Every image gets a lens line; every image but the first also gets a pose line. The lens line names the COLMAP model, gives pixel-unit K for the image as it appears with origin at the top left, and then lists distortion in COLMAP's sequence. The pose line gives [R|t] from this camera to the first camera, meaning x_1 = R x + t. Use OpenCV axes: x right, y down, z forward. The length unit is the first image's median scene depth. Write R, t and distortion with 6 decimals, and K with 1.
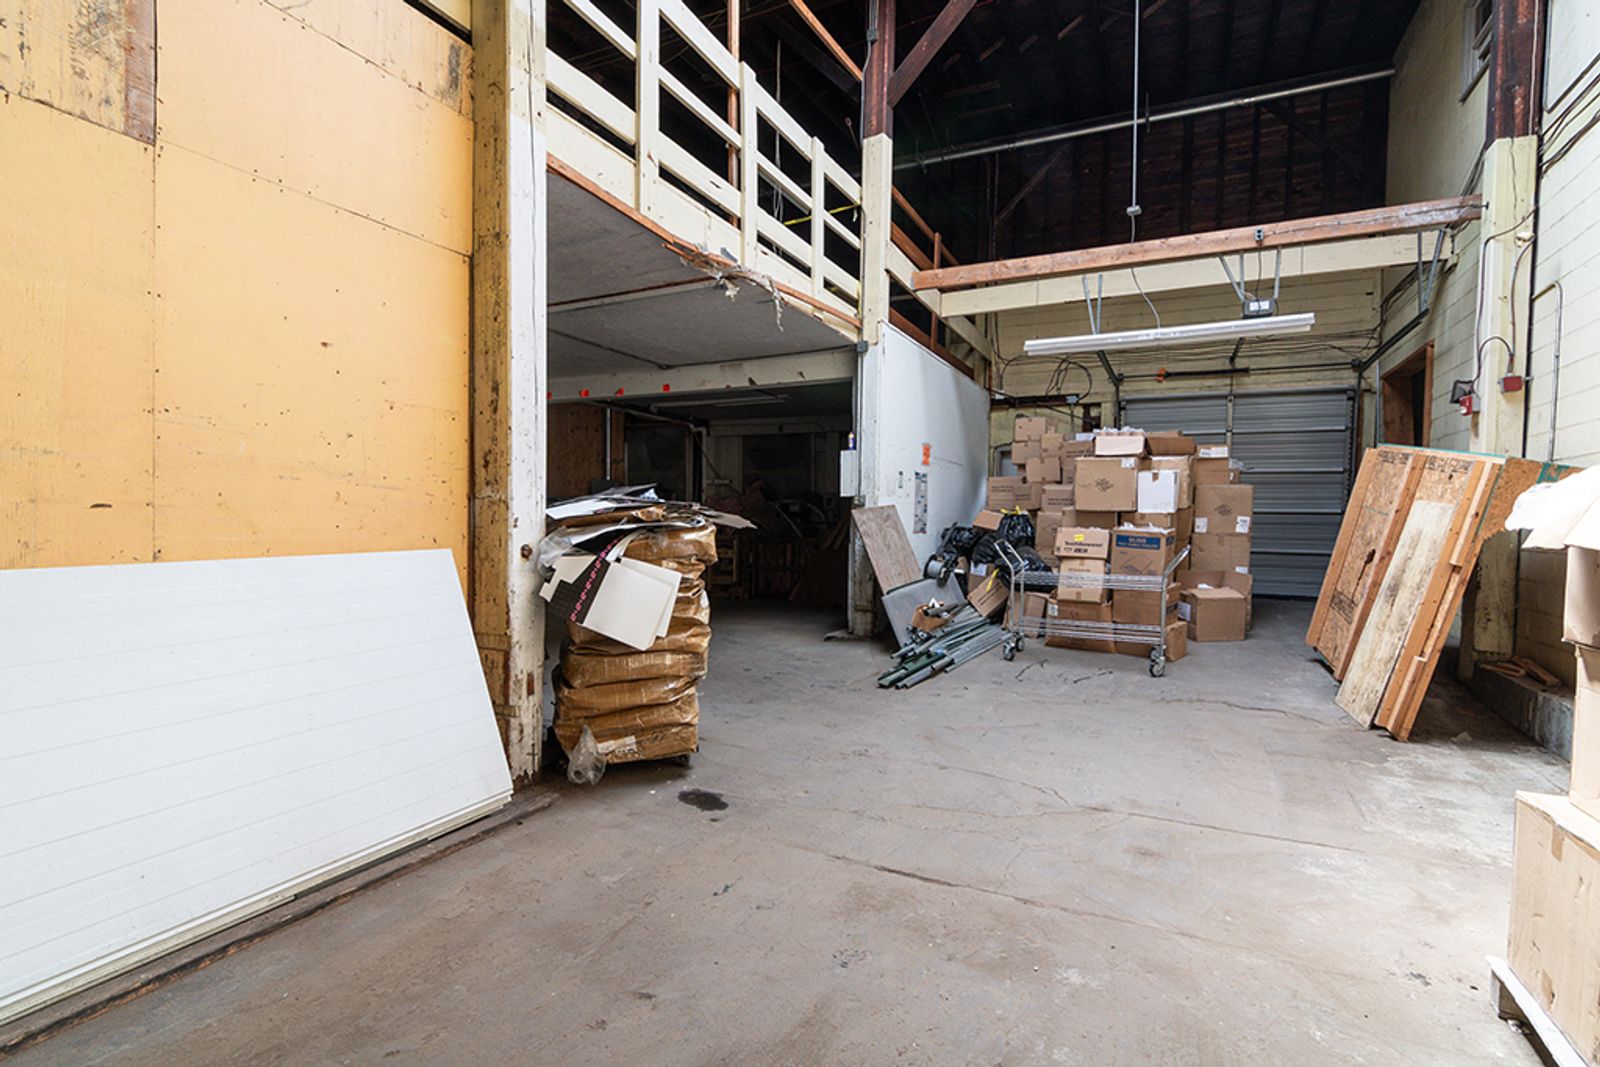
lens RADIAL K [[758.3, 0, 794.5], [0, 758.3, 541.0], [0, 0, 1]] dist [0.004330, -0.000456]
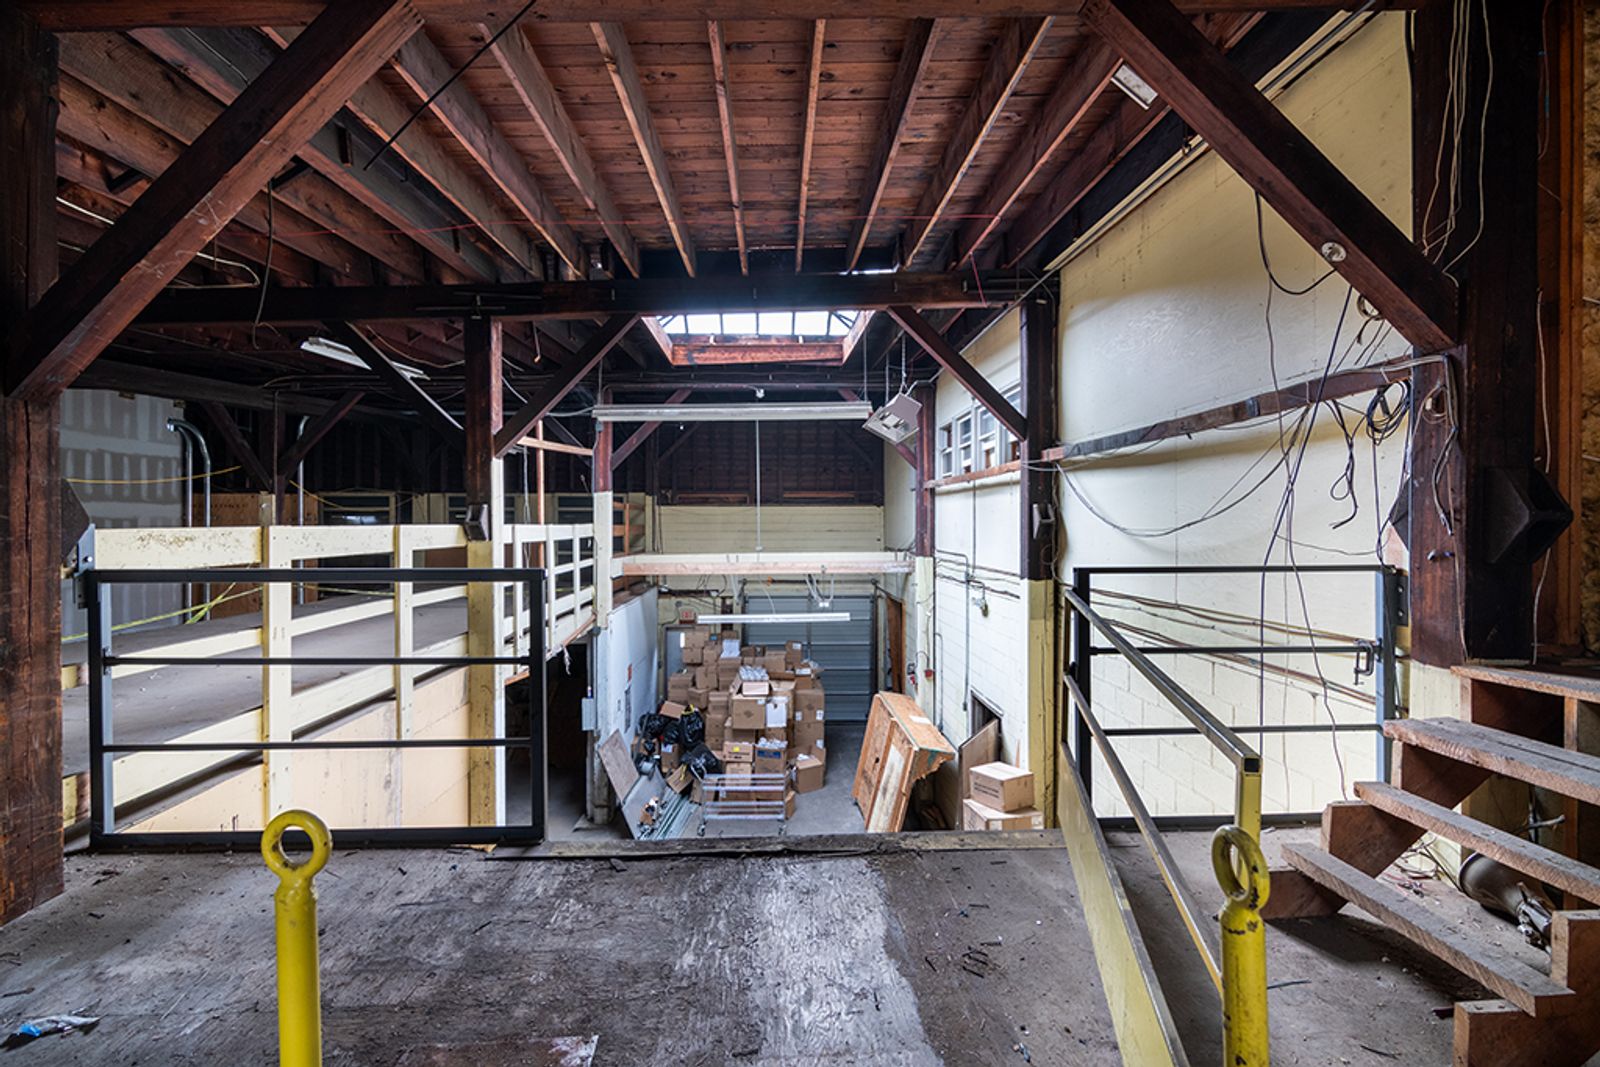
lens RADIAL K [[758.3, 0, 769.7], [0, 758.3, 517.6], [0, 0, 1]] dist [0.004330, -0.000456]
pose [[0.889319, -0.022388, 0.456739, -0.285997], [0.032286, 0.999382, -0.013878, -0.449649], [-0.456146, 0.027088, 0.889492, -0.489072]]
